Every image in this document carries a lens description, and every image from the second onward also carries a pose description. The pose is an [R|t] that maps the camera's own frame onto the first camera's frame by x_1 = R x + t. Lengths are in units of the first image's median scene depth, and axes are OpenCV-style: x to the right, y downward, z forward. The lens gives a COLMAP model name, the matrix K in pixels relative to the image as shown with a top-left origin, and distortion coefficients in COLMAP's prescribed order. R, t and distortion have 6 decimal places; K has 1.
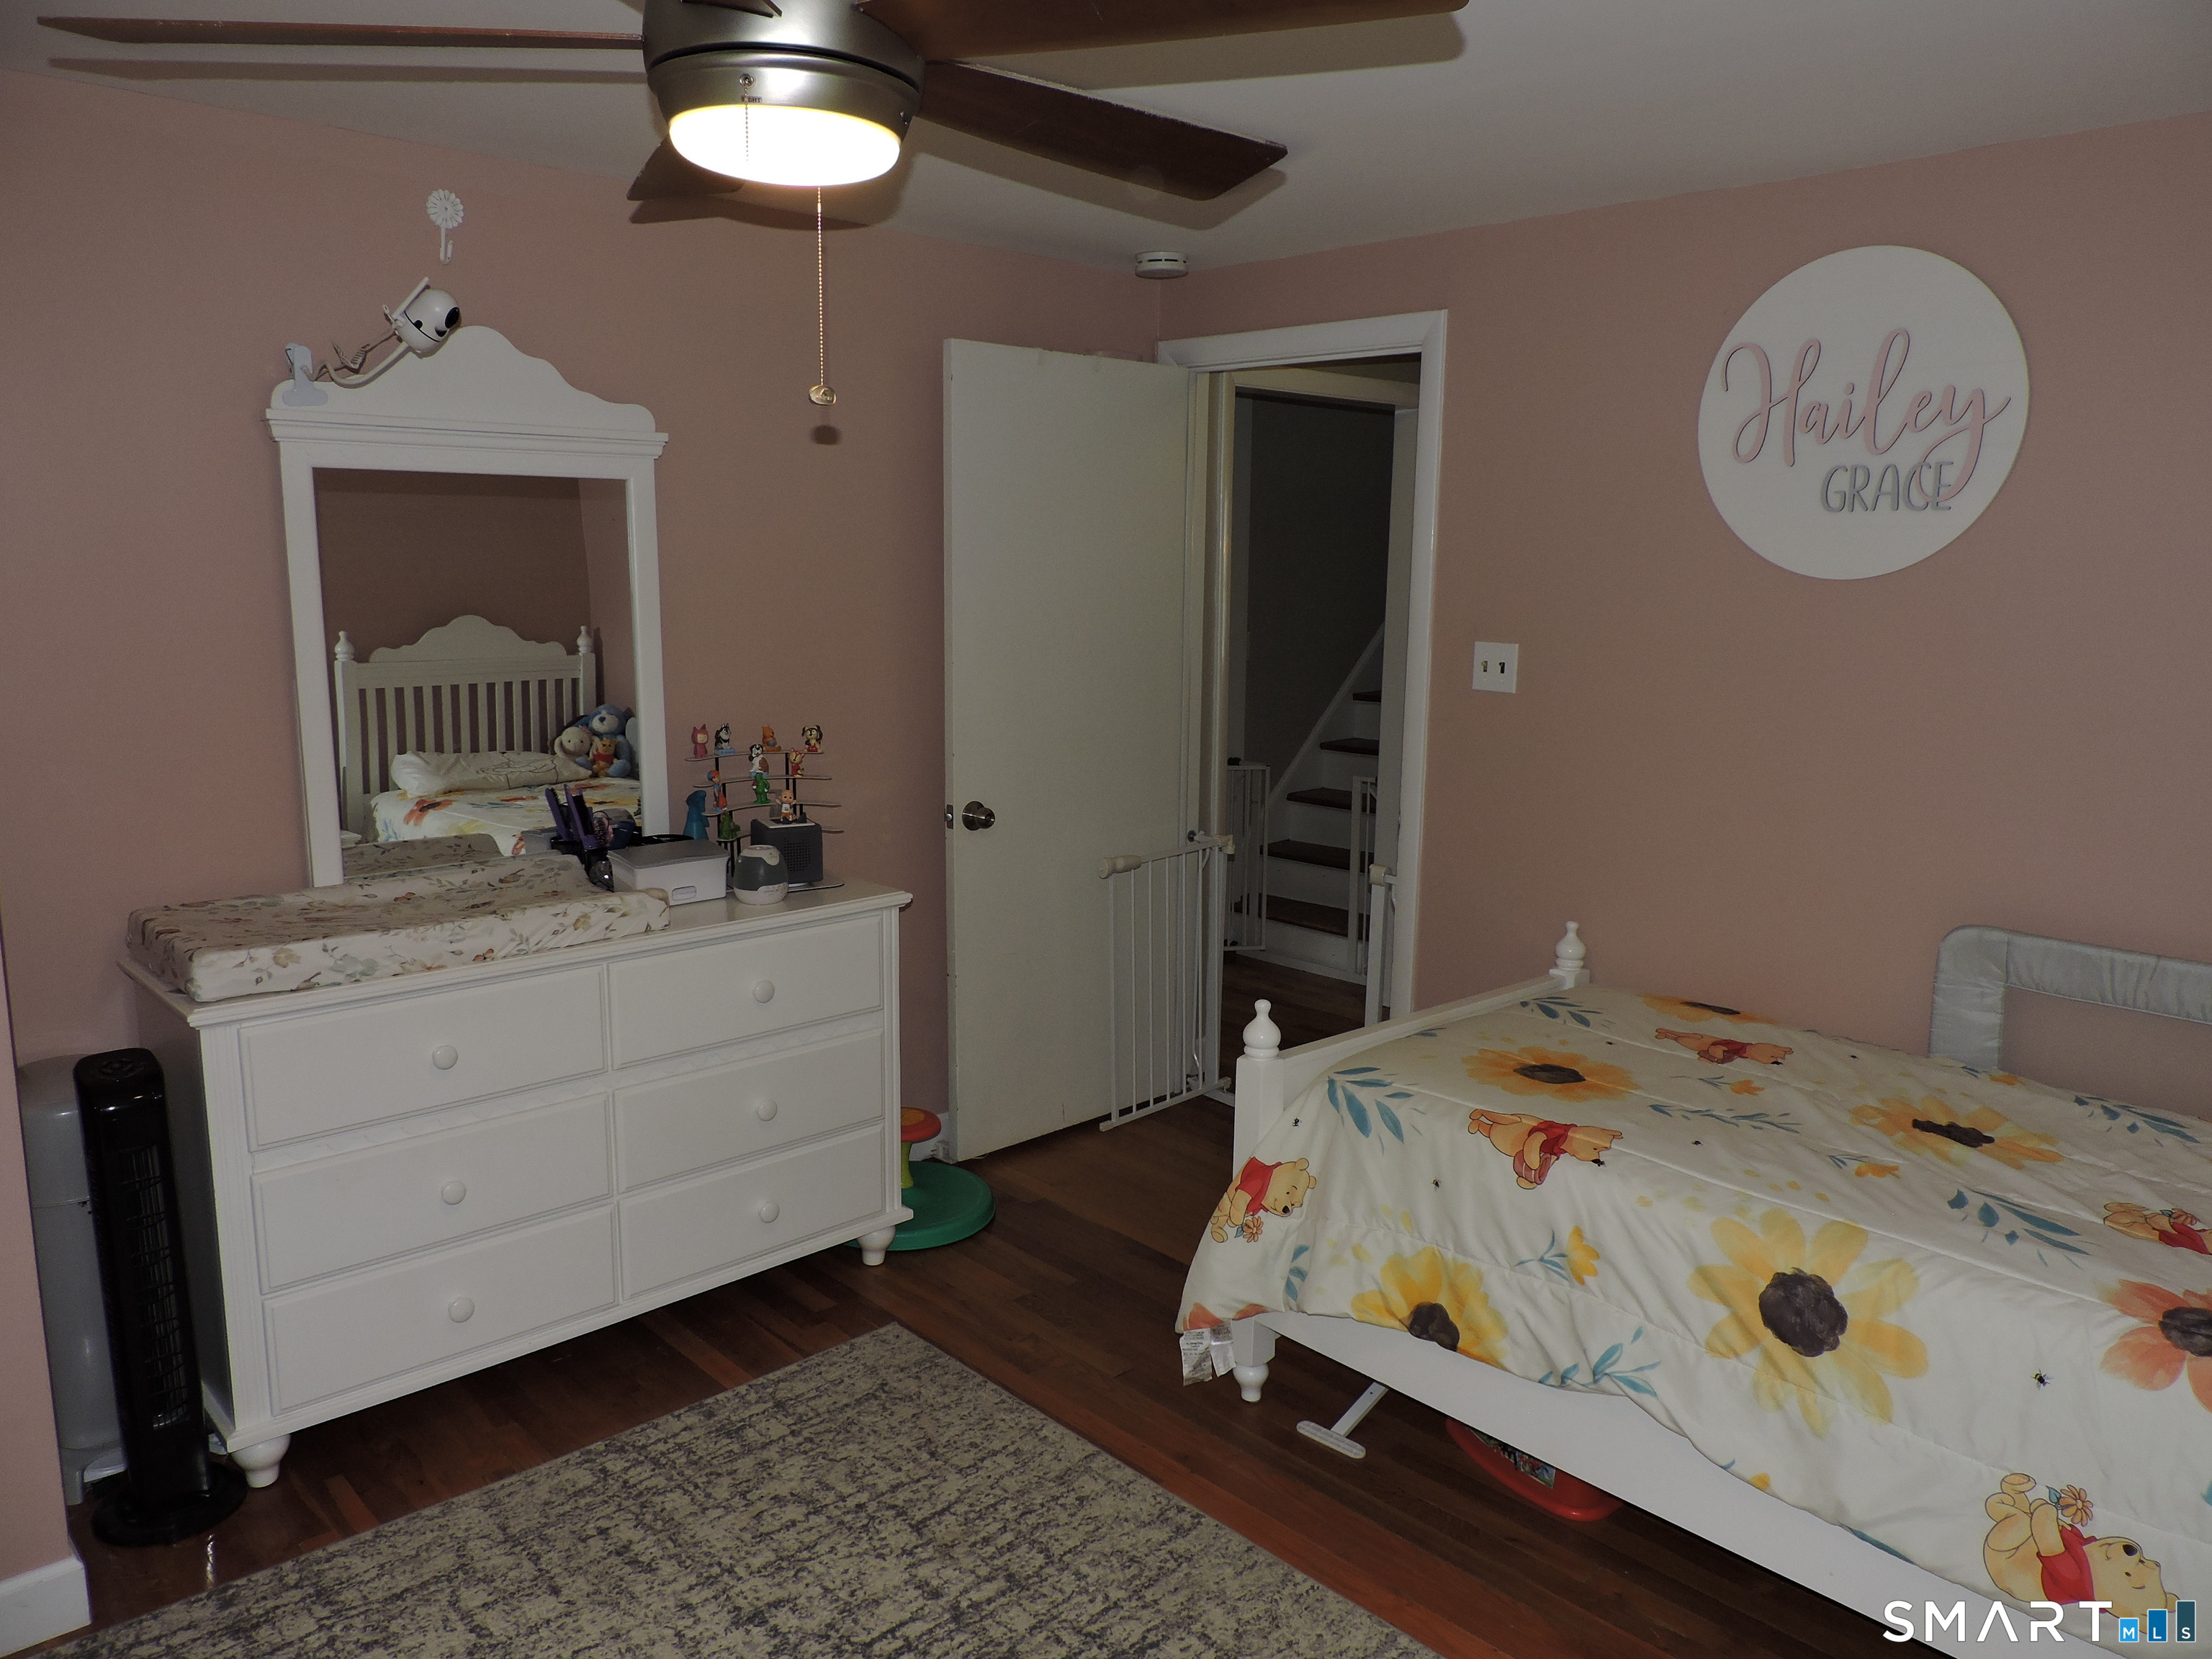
lens RADIAL K [[1578.1, 0, 1109.4], [0, 1578.1, 835.1], [0, 0, 1]] dist [-0.024401, 0.006385]
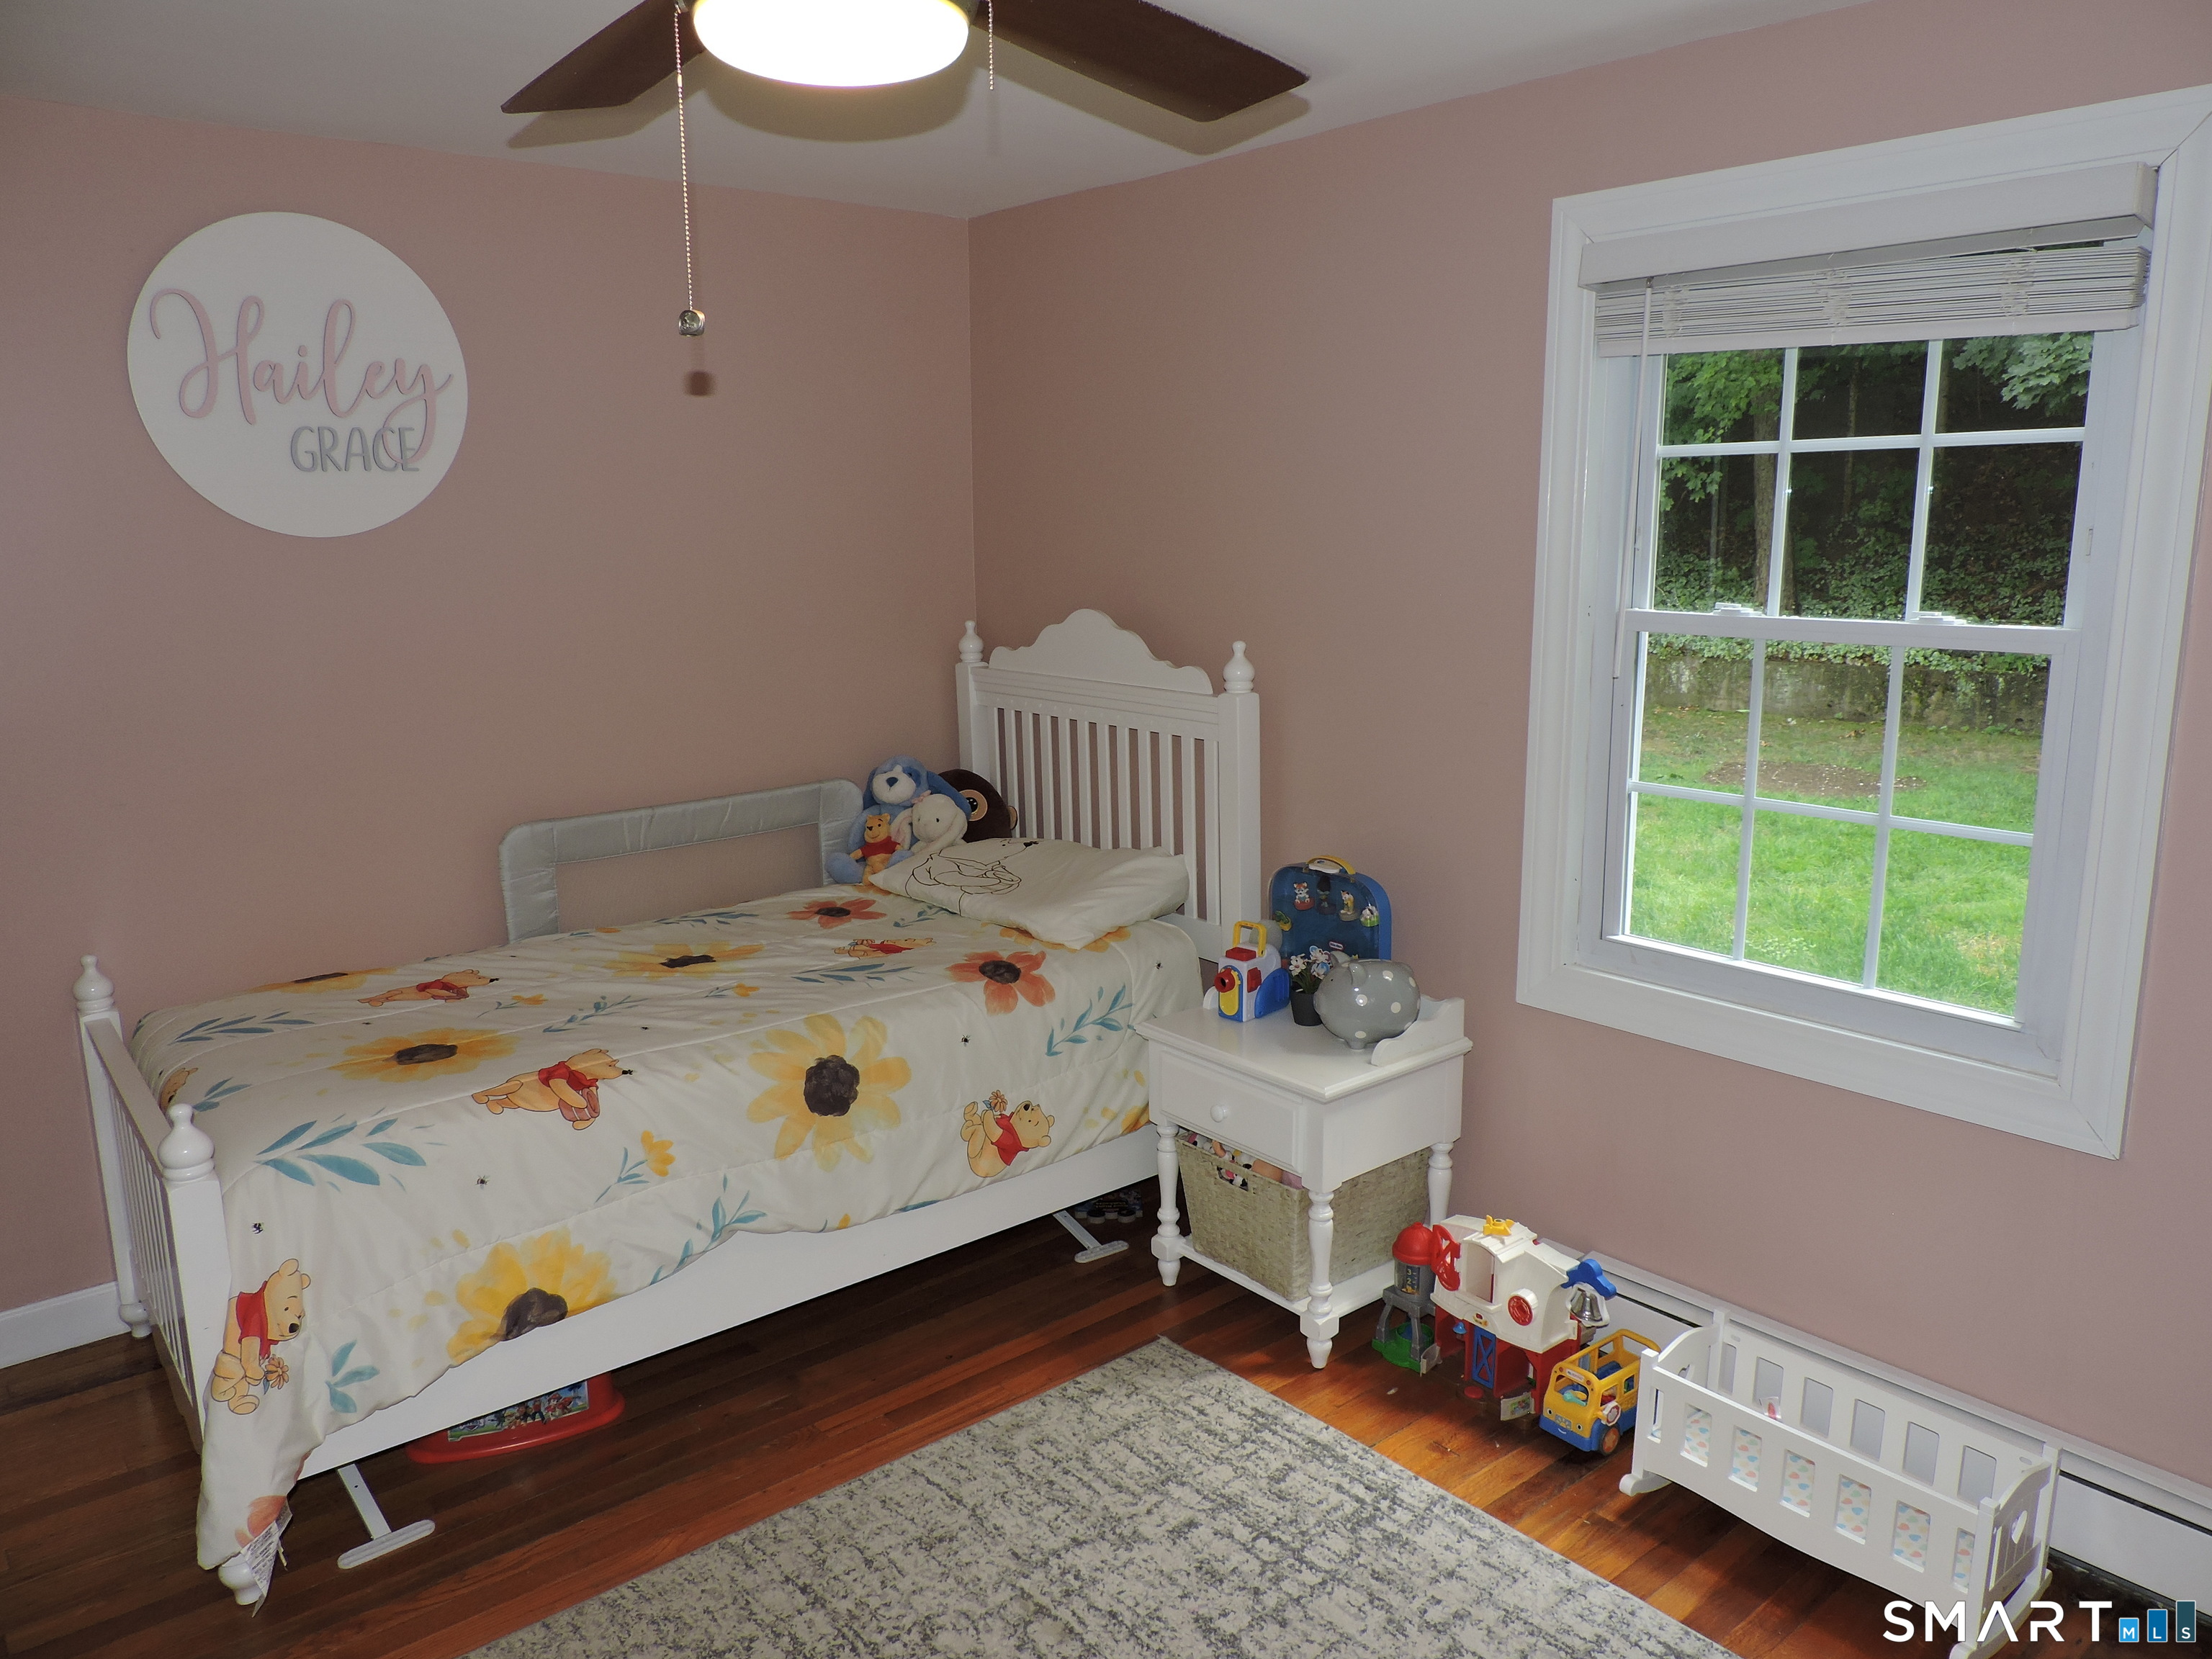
lens RADIAL K [[1578.1, 0, 1109.4], [0, 1578.1, 835.1], [0, 0, 1]] dist [-0.024401, 0.006385]
pose [[0.051486, -0.211593, 0.976001, -0.625156], [0.185385, 0.962336, 0.198851, -0.093731], [-0.981316, 0.170698, 0.088773, 0.486822]]
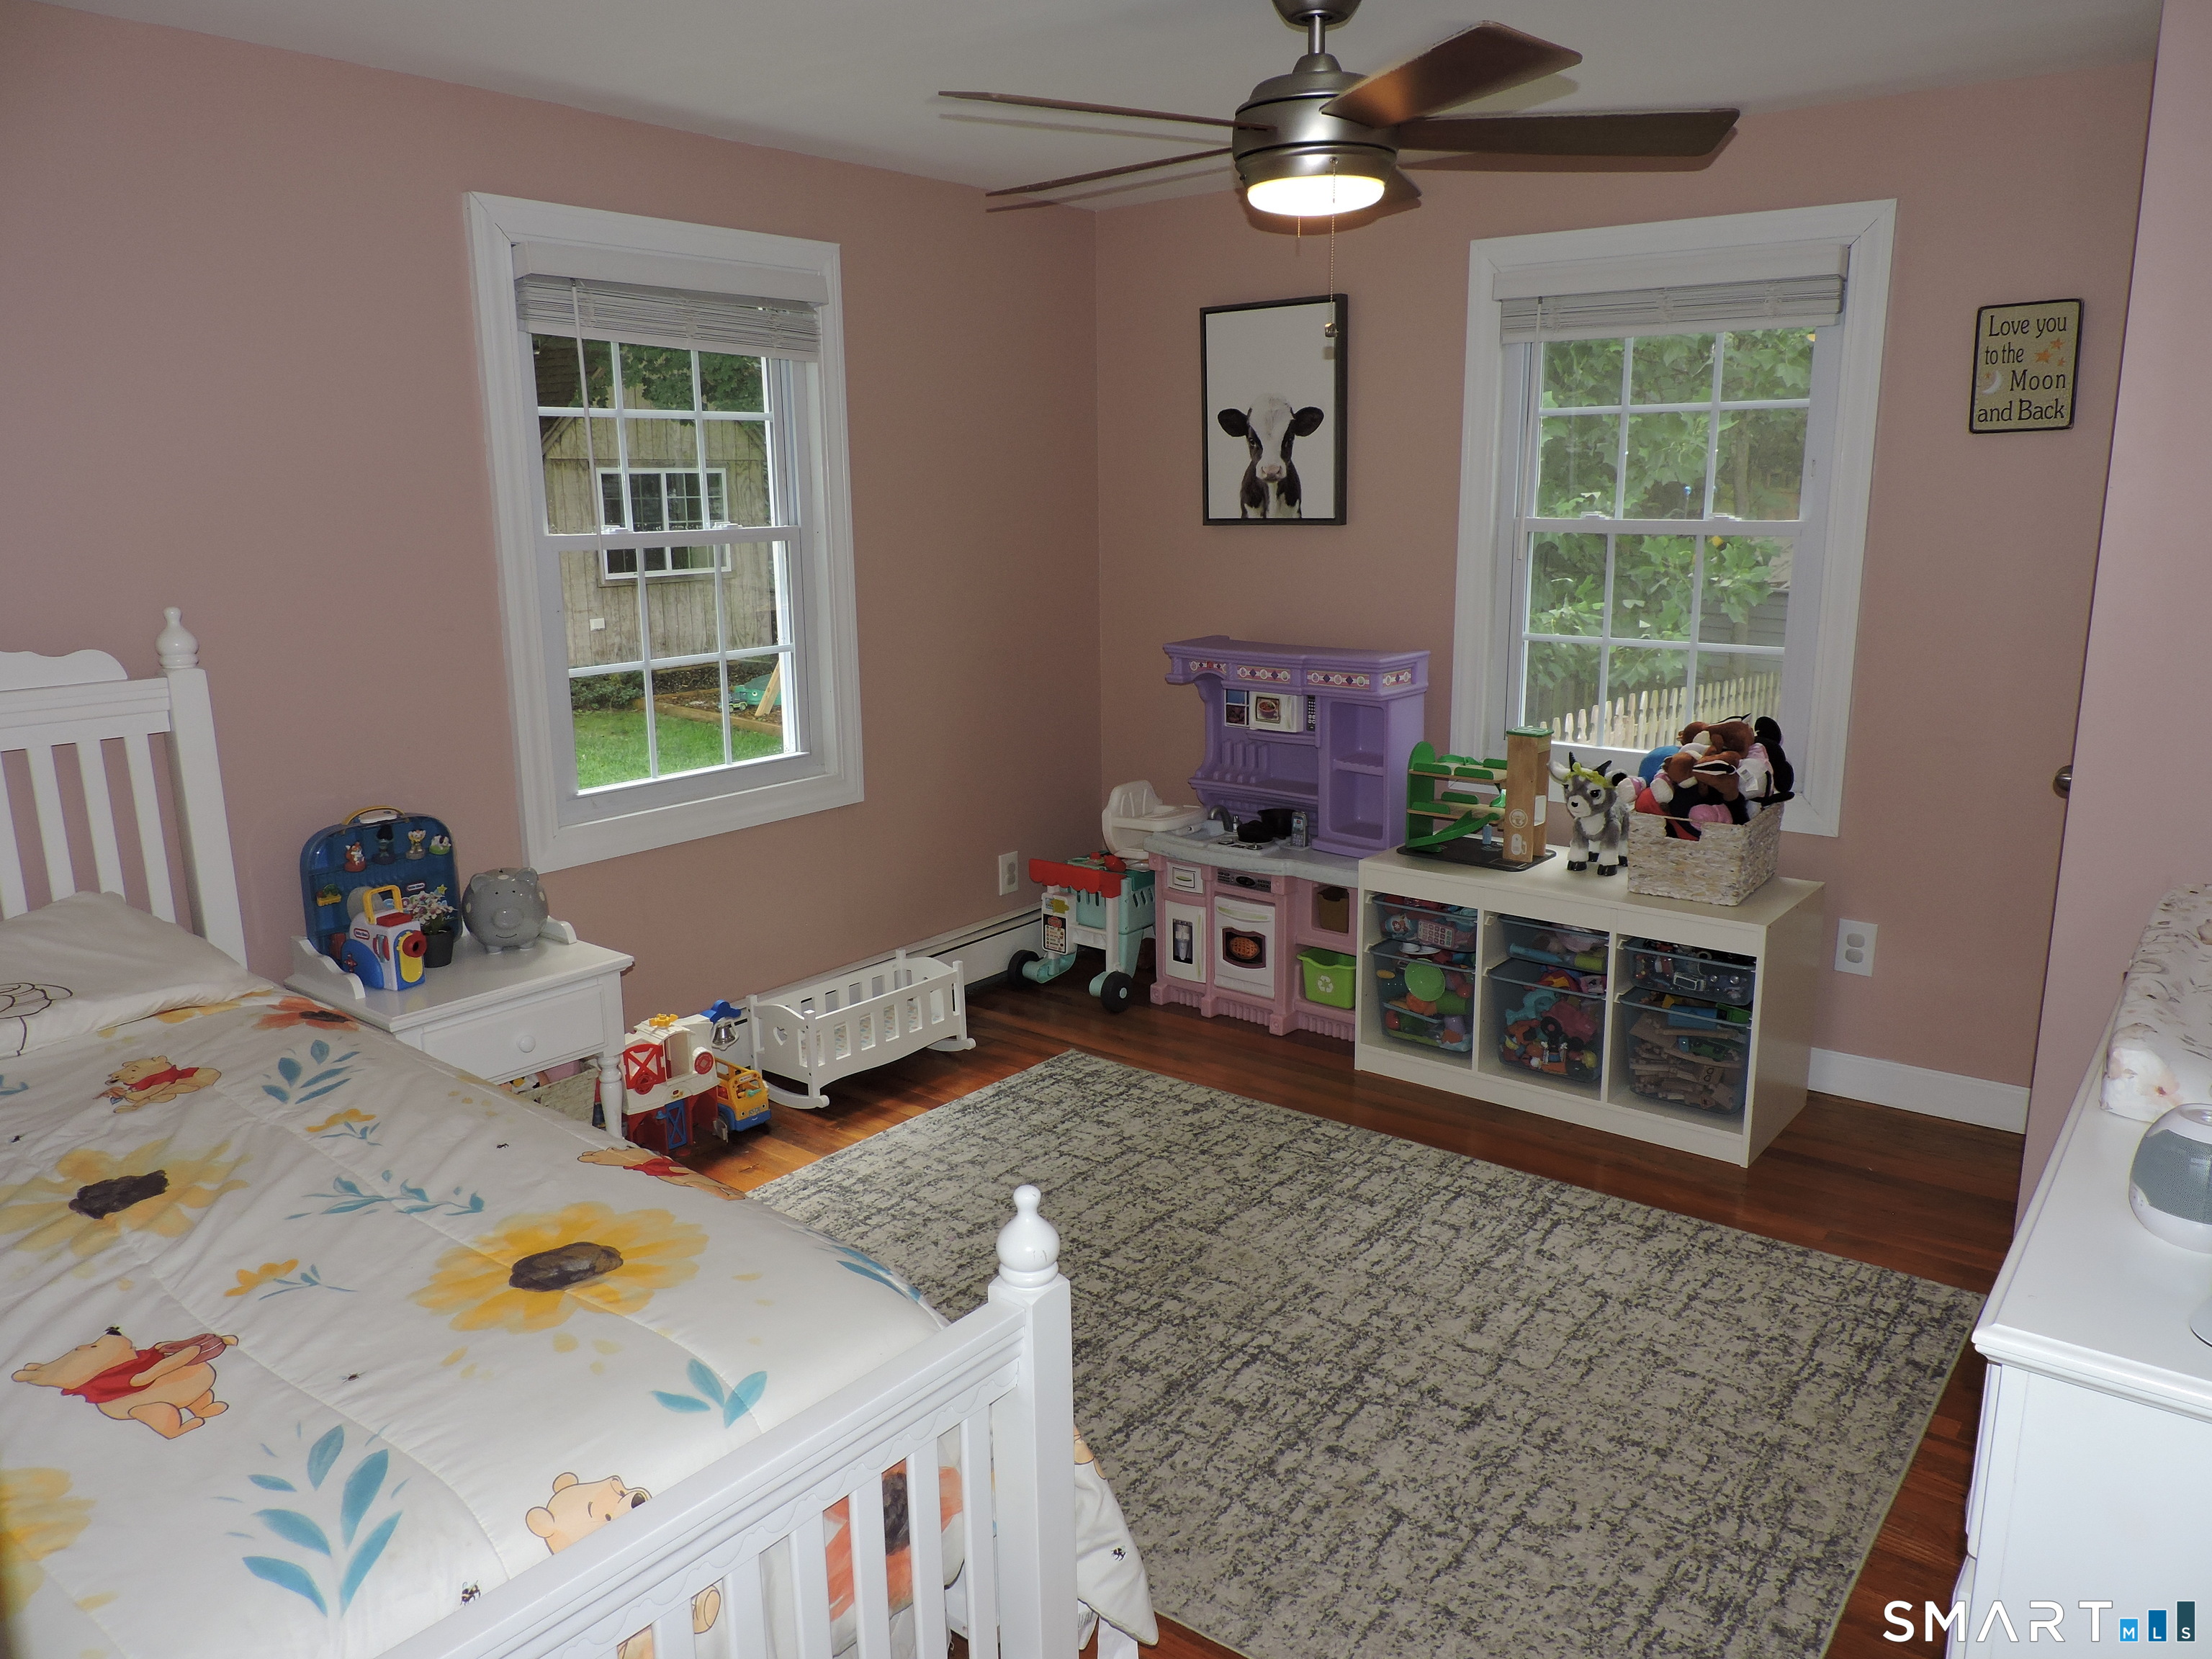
lens RADIAL K [[1578.1, 0, 1109.4], [0, 1578.1, 835.1], [0, 0, 1]] dist [-0.024401, 0.006385]
pose [[-0.987934, 0.029020, -0.152135, 0.161064], [-0.032168, 0.922419, 0.384847, -0.254192], [0.151500, 0.385098, -0.910356, 1.559235]]
